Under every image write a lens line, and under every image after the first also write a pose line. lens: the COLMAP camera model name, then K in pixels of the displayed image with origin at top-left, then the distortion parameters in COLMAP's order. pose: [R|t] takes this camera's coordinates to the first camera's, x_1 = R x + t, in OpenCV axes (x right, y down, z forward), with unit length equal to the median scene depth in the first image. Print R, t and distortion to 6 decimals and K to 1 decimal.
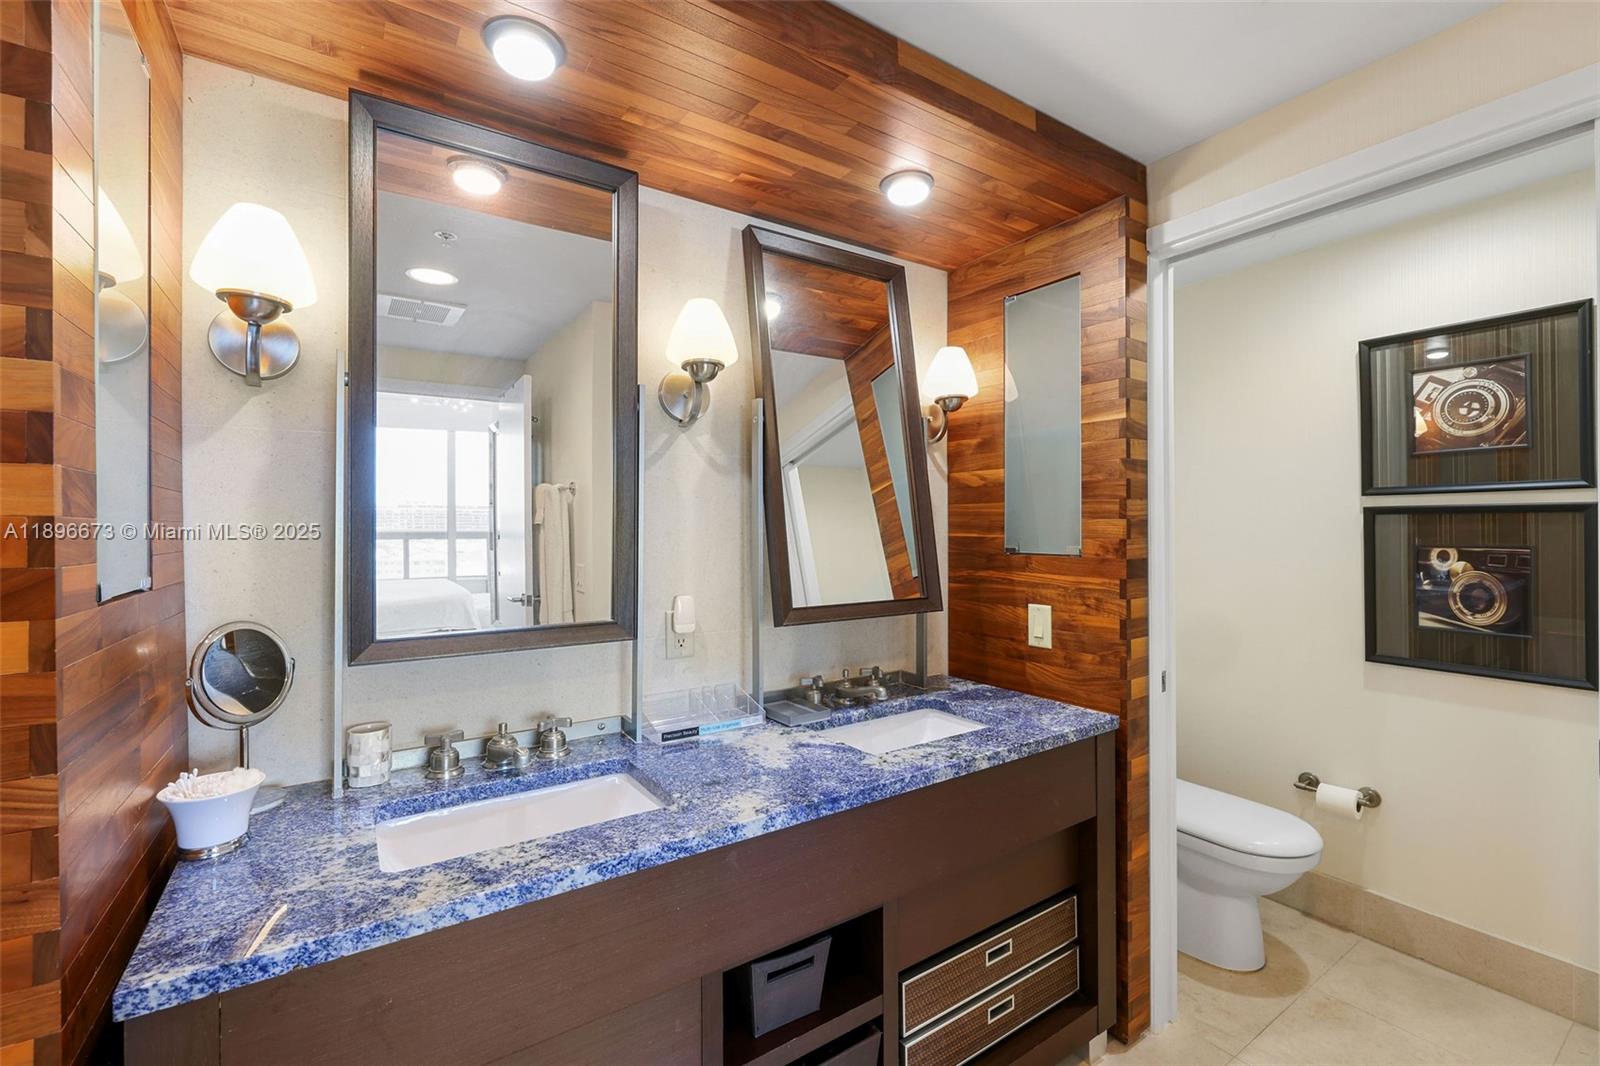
lens RADIAL K [[664.9, 0, 795.0], [0, 664.9, 524.1], [0, 0, 1]] dist [-0.000695, -0.000142]
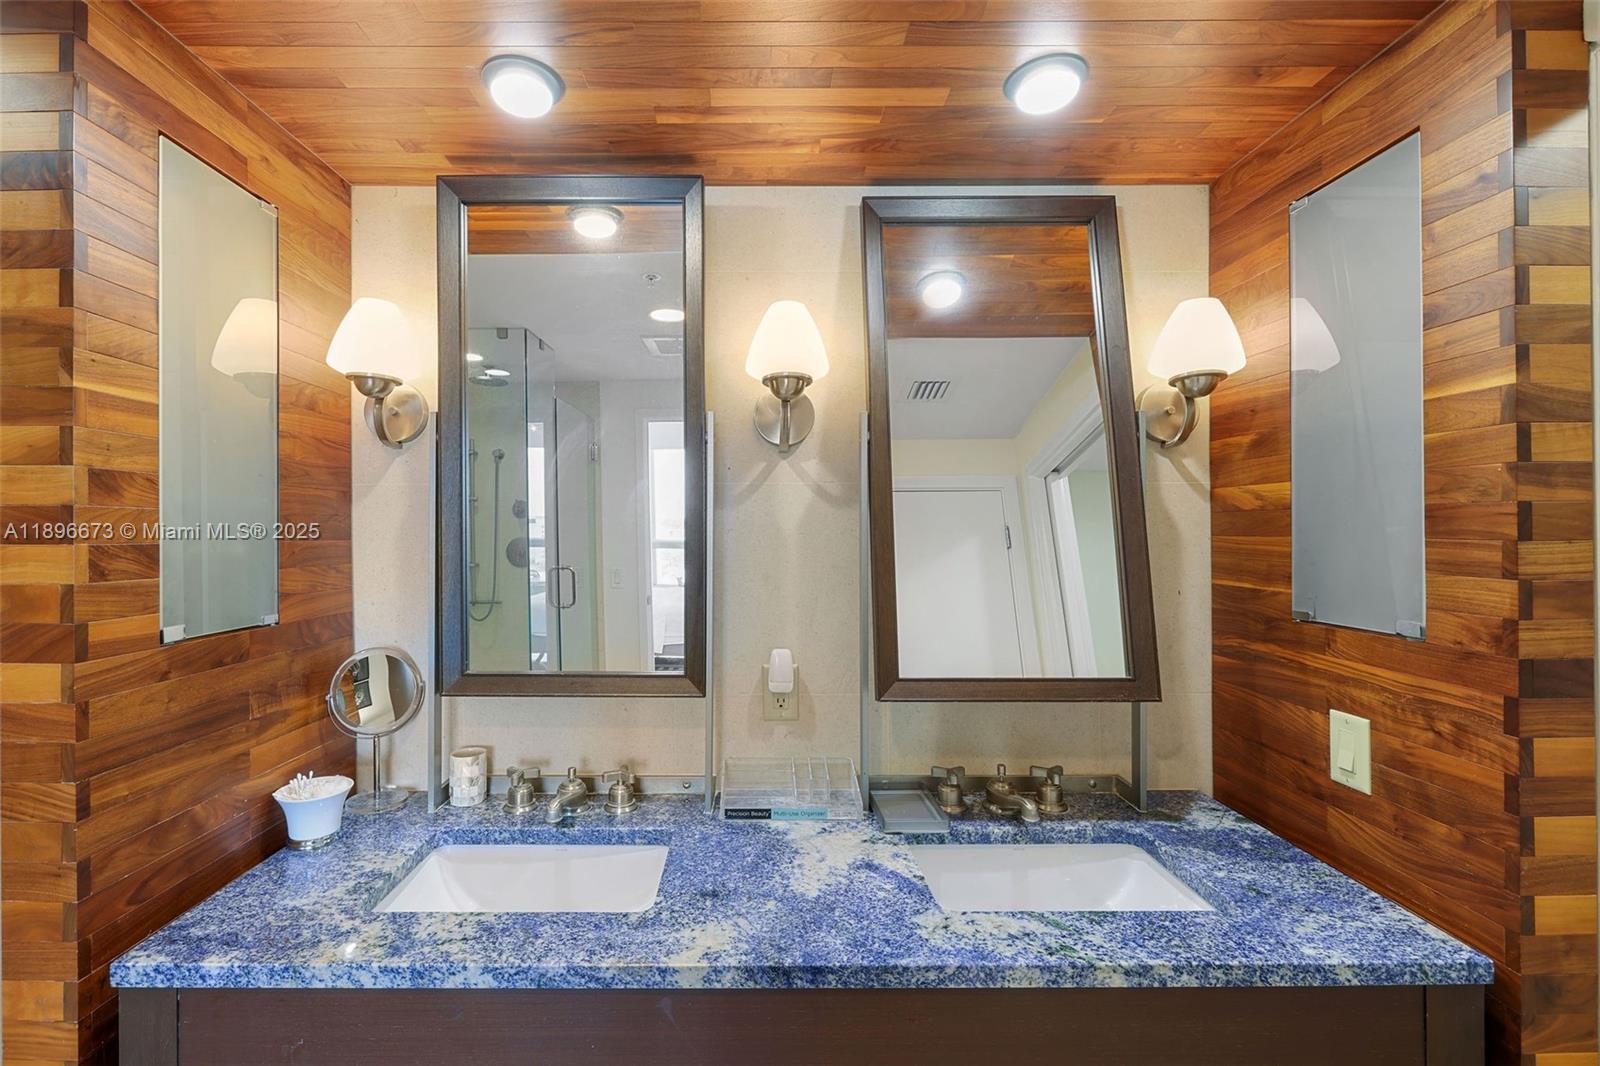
lens RADIAL K [[685.1, 0, 789.1], [0, 685.1, 525.1], [0, 0, 1]] dist [-0.001253, -0.000324]
pose [[0.839826, -0.000787, -0.542855, 0.310283], [0.000538, 1.000000, -0.000616, -0.049886], [0.542855, 0.000225, 0.839826, 0.249907]]
